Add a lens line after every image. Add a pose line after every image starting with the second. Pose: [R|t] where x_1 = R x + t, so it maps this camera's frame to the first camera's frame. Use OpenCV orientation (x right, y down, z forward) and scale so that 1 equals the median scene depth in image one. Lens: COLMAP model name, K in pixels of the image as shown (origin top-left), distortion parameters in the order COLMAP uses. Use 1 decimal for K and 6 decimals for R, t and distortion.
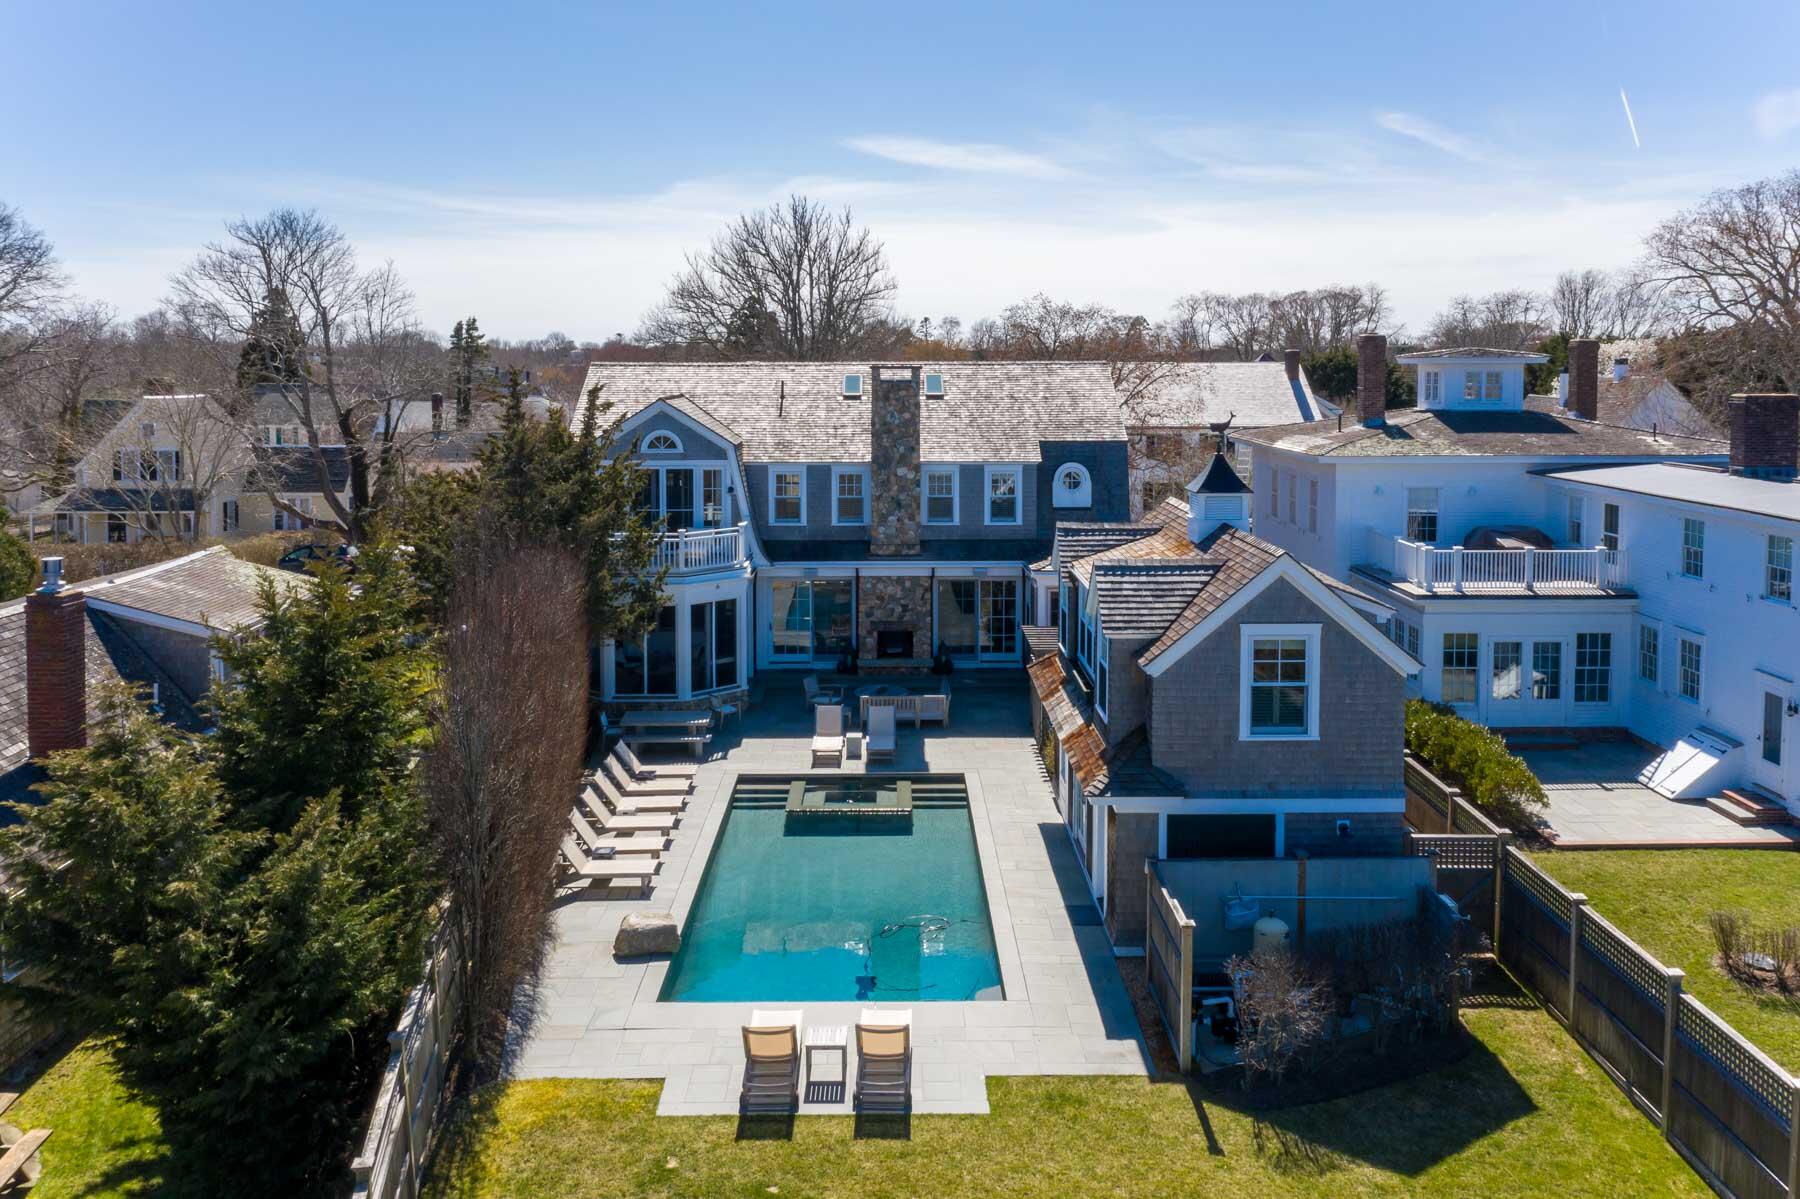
lens RADIAL K [[1457.9, 0, 898.3], [0, 1457.9, 475.5], [0, 0, 1]] dist [-0.001261, -0.000245]
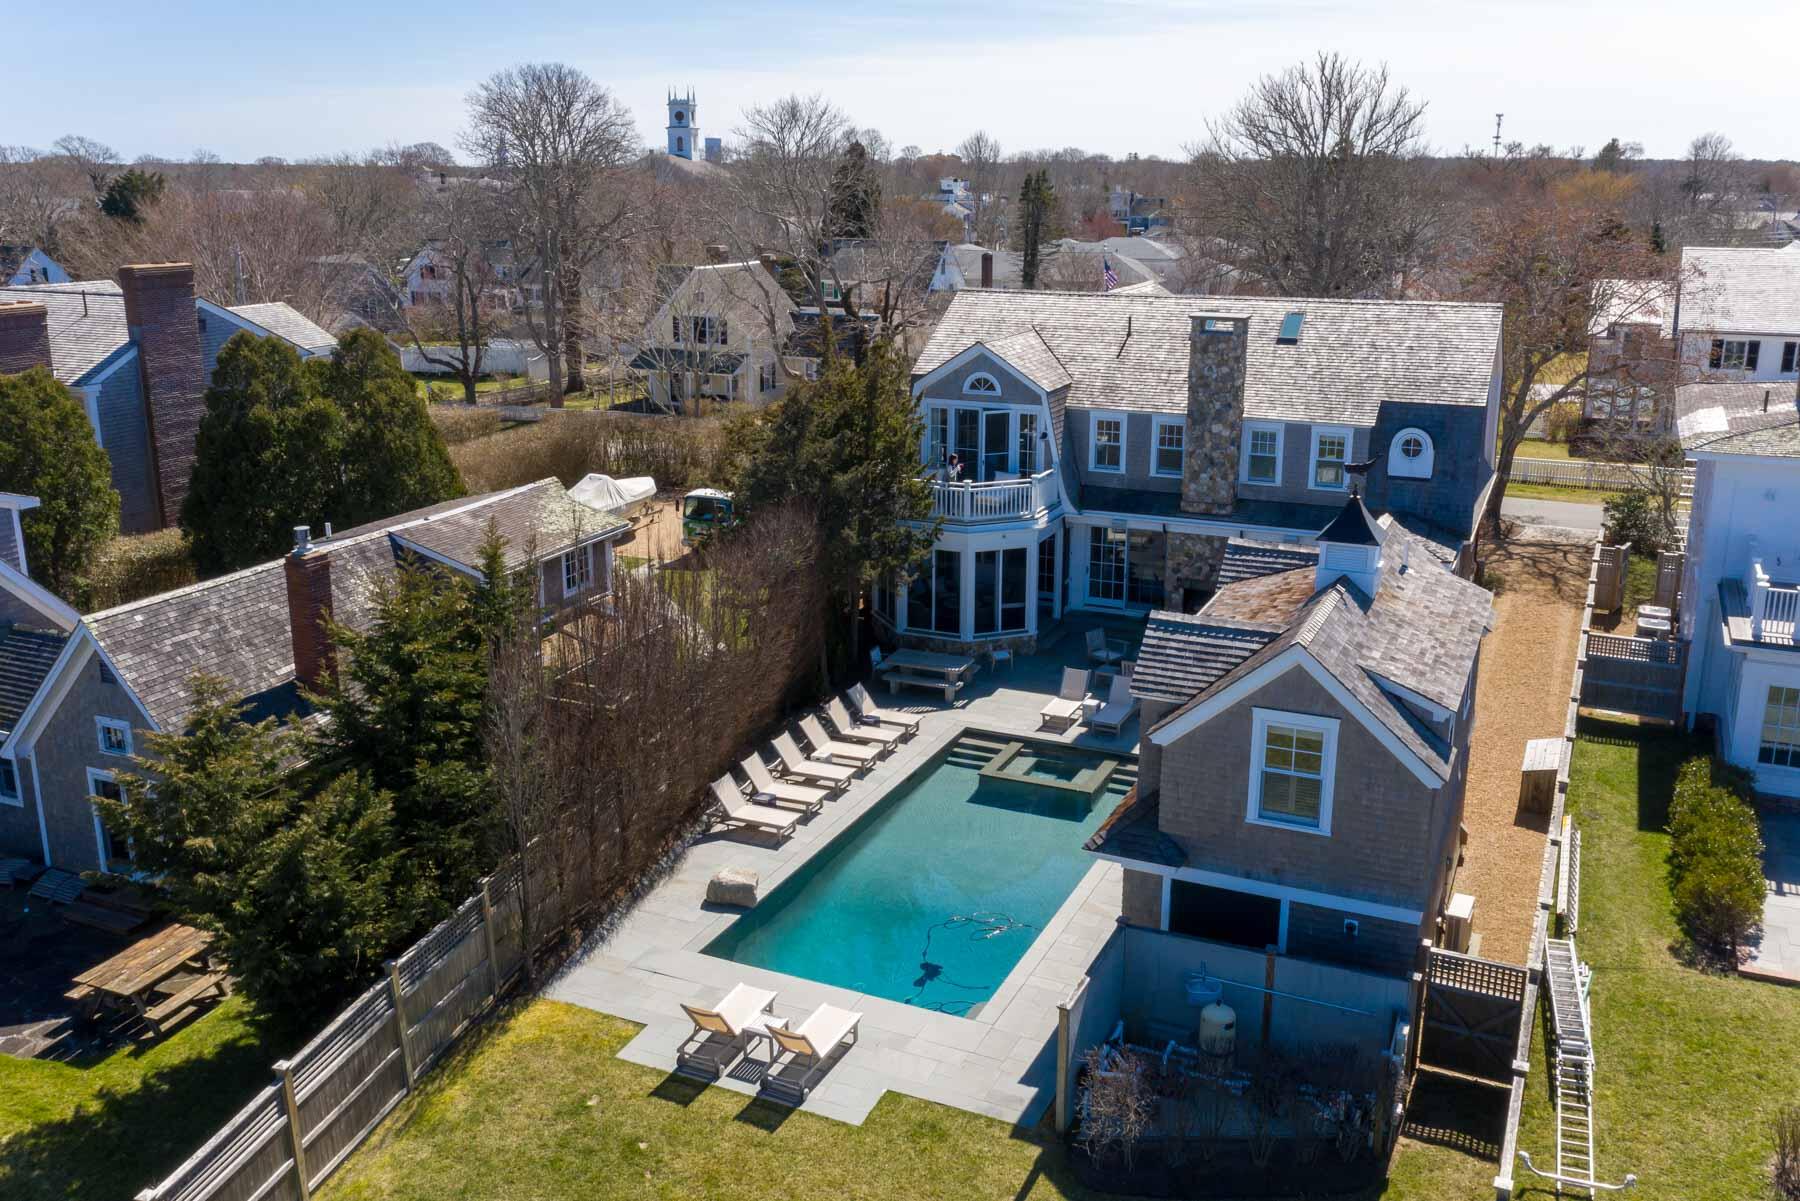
lens RADIAL K [[1485.1, 0, 900.0], [0, 1485.1, 600.5], [0, 0, 1]] dist [-0.003745, -0.009127]
pose [[0.907239, 0.115410, -0.404473, 0.237038], [-0.032990, 0.978182, 0.205112, -0.091367], [0.419320, -0.172742, 0.891253, 0.028621]]
